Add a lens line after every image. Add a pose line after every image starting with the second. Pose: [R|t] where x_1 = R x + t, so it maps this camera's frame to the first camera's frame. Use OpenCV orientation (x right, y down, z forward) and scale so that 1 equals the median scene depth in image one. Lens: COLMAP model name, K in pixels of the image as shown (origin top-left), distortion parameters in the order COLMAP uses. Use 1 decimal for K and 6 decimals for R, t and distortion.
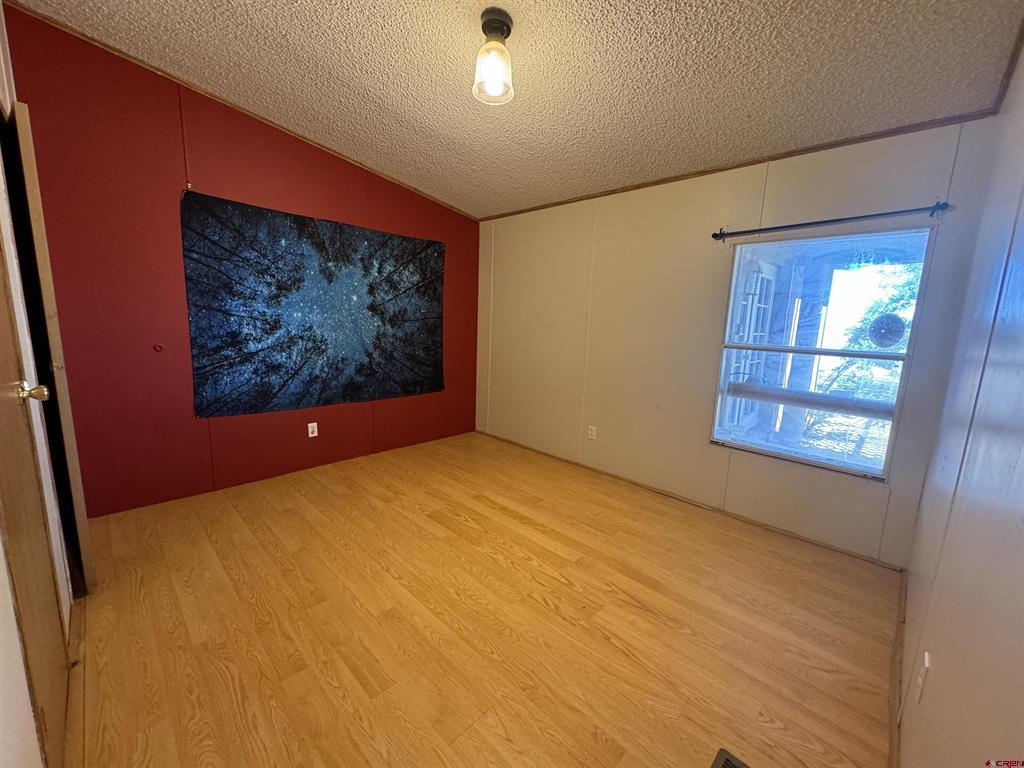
lens RADIAL K [[410.6, 0, 512.8], [0, 410.6, 384.9], [0, 0, 1]] dist [0.001358, -0.000380]
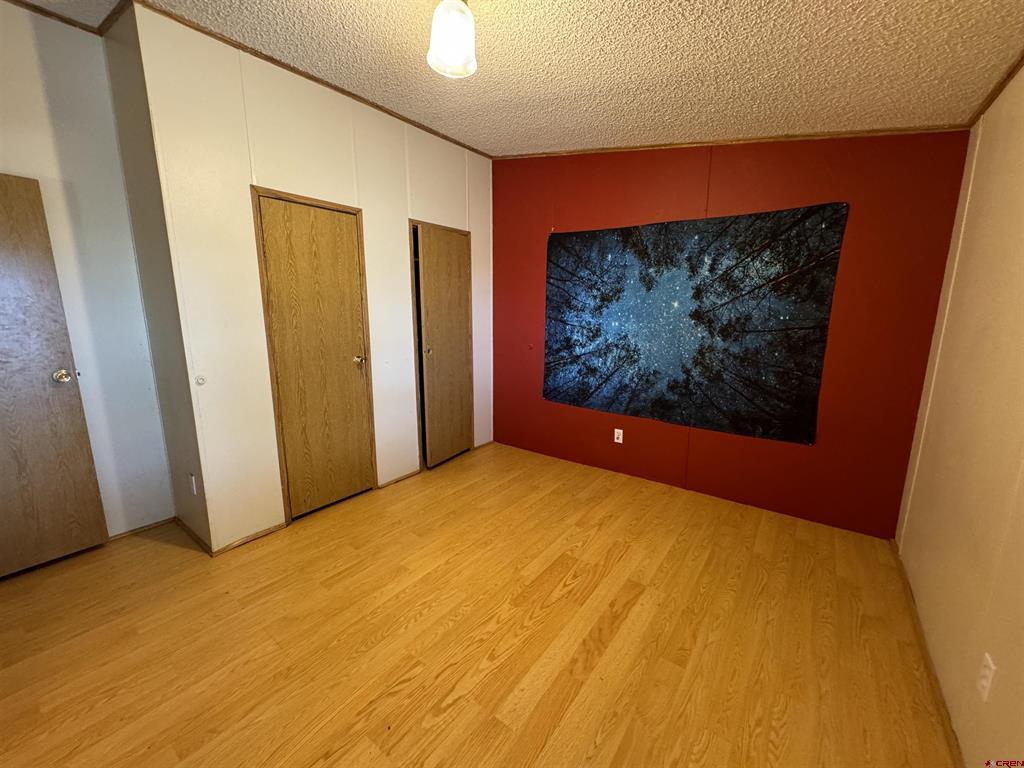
lens RADIAL K [[410.6, 0, 512.0], [0, 410.6, 384.7], [0, 0, 1]] dist [0.001358, -0.000380]
pose [[0.126357, 0.149049, -0.980723, 0.488568], [-0.159222, 0.978877, 0.128254, -0.110002], [0.979123, 0.139947, 0.147420, 0.601006]]
